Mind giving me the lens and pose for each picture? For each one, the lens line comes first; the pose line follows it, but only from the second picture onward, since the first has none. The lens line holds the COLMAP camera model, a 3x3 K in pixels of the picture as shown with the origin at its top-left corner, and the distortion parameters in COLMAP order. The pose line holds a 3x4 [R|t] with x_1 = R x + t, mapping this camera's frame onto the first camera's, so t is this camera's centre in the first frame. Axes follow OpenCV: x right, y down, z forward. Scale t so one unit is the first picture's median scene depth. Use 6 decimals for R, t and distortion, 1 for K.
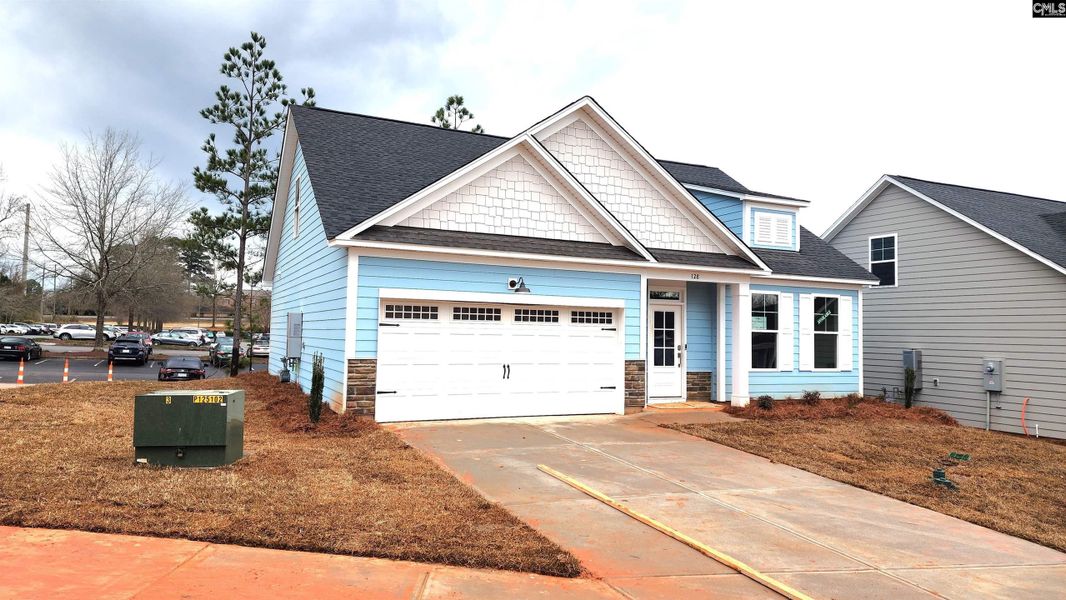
lens RADIAL K [[709.2, 0, 533.0], [0, 709.2, 300.0], [0, 0, 1]] dist [0.073731, -0.001345]
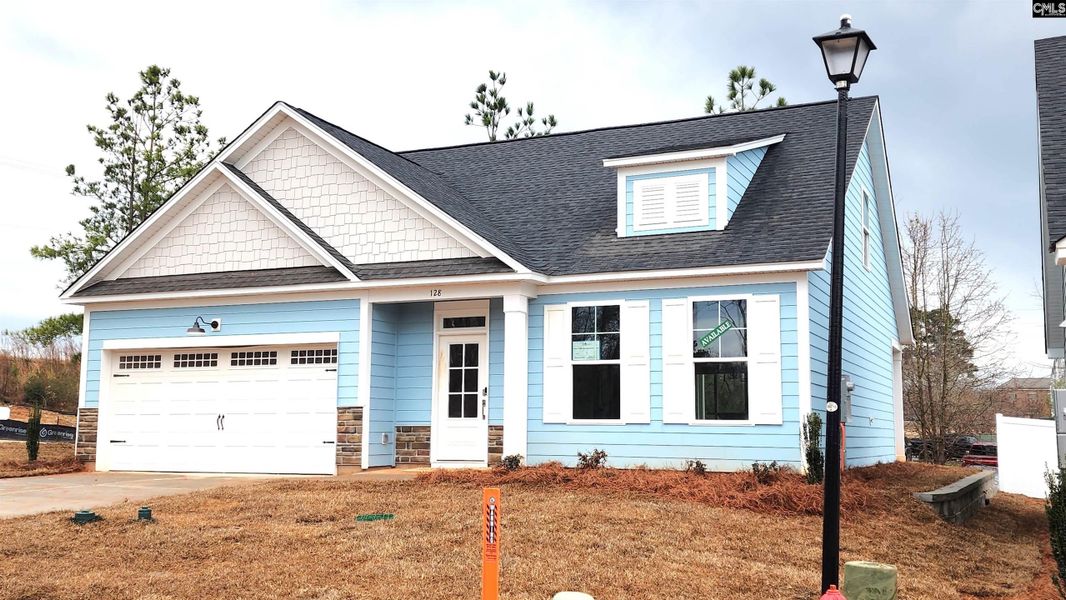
lens RADIAL K [[1038.7, 0, 592.5], [0, 1038.7, 300.2], [0, 0, 1]] dist [0.029726, 0.010066]
pose [[0.683567, -0.104974, -0.722299, 1.062852], [0.047438, 0.993901, -0.099552, 0.085438], [0.728344, 0.033786, 0.684378, 0.361911]]
